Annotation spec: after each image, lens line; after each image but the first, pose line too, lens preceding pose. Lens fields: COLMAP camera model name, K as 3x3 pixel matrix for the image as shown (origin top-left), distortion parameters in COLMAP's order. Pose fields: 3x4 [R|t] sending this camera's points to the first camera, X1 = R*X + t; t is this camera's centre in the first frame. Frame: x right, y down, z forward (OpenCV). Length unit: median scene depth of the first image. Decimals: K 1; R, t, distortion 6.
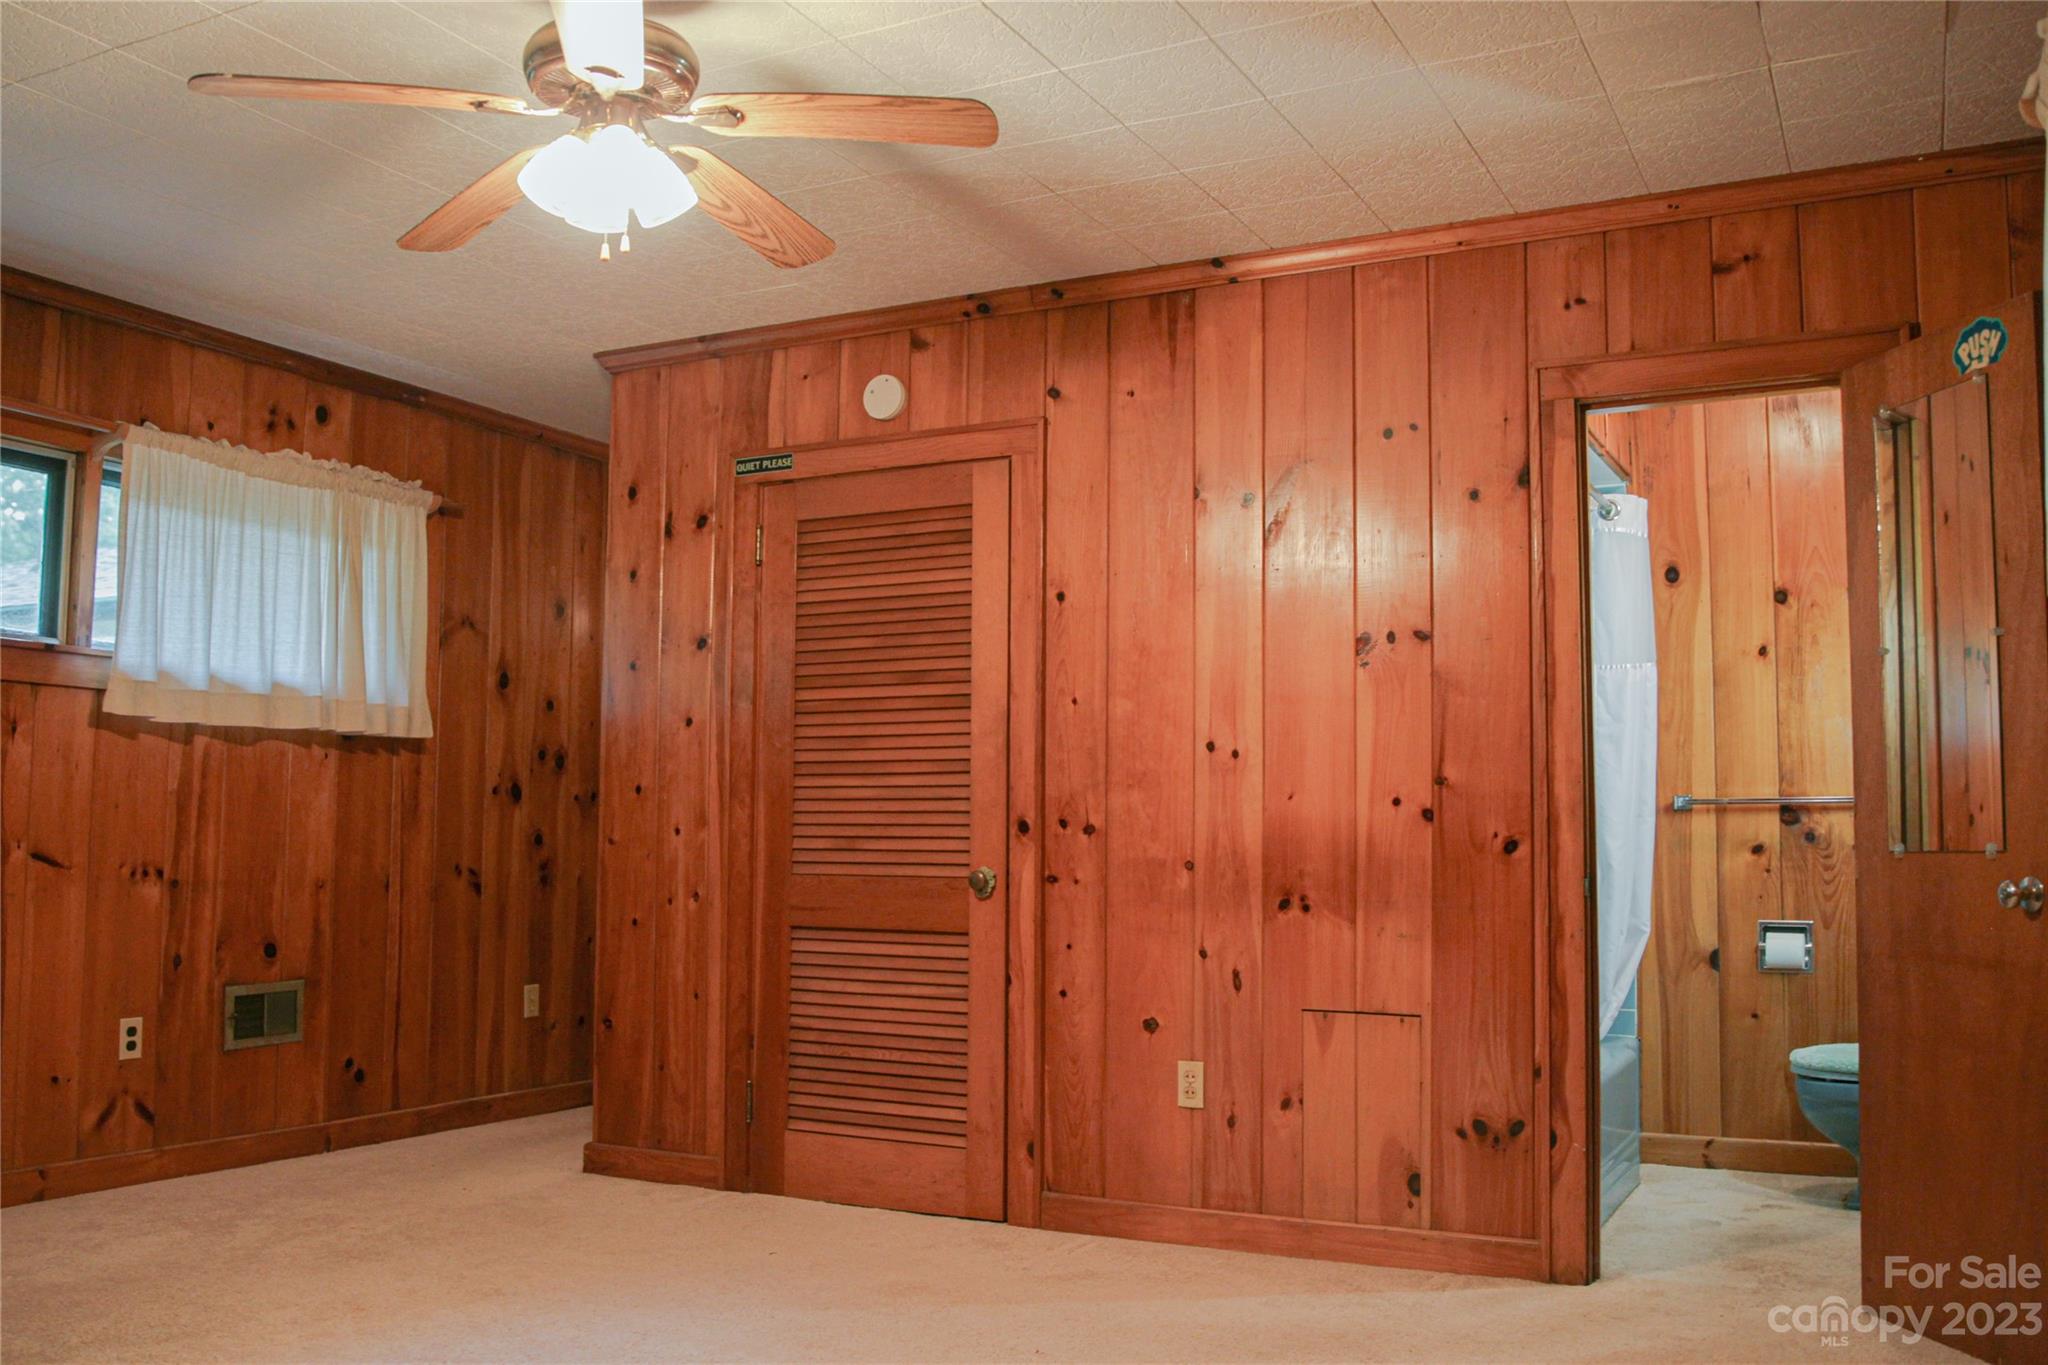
lens RADIAL K [[1832.7, 0, 1032.6], [0, 1832.7, 684.9], [0, 0, 1]] dist [-0.112081, 0.094552]
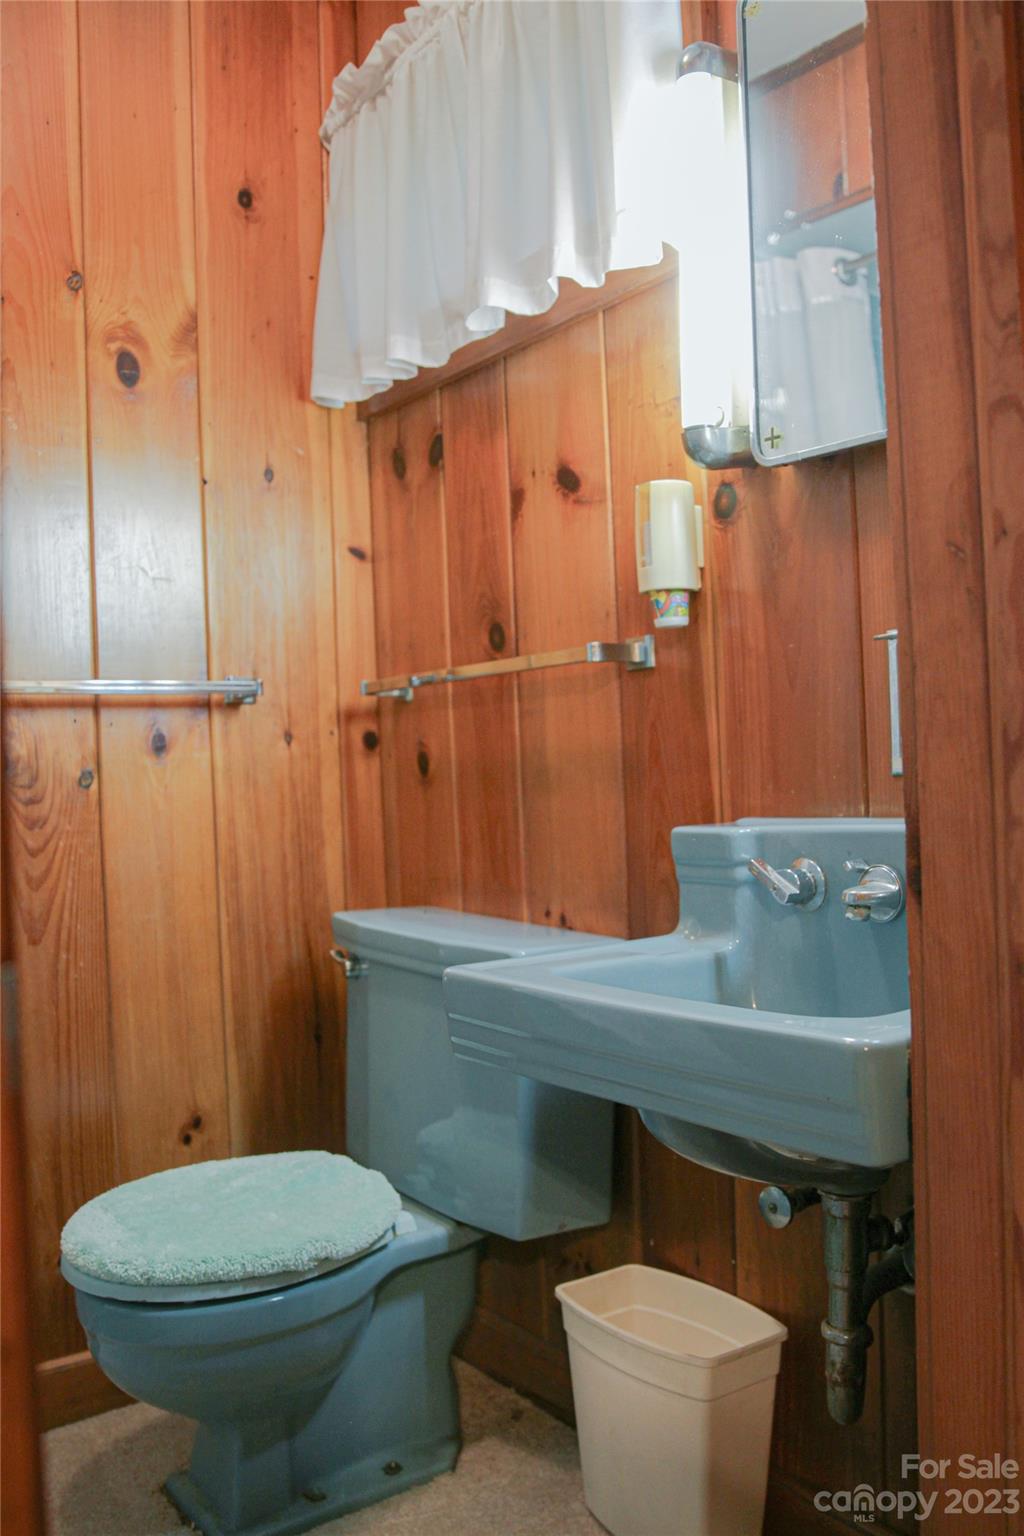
lens RADIAL K [[1374.6, 0, 511.8], [0, 1374.6, 767.4], [0, 0, 1]] dist [-0.112081, 0.094552]
pose [[0.470129, -0.024941, 0.882245, 0.026865], [-0.040265, 0.997954, 0.049669, 0.009695], [-0.881679, -0.058874, 0.468163, 0.110754]]
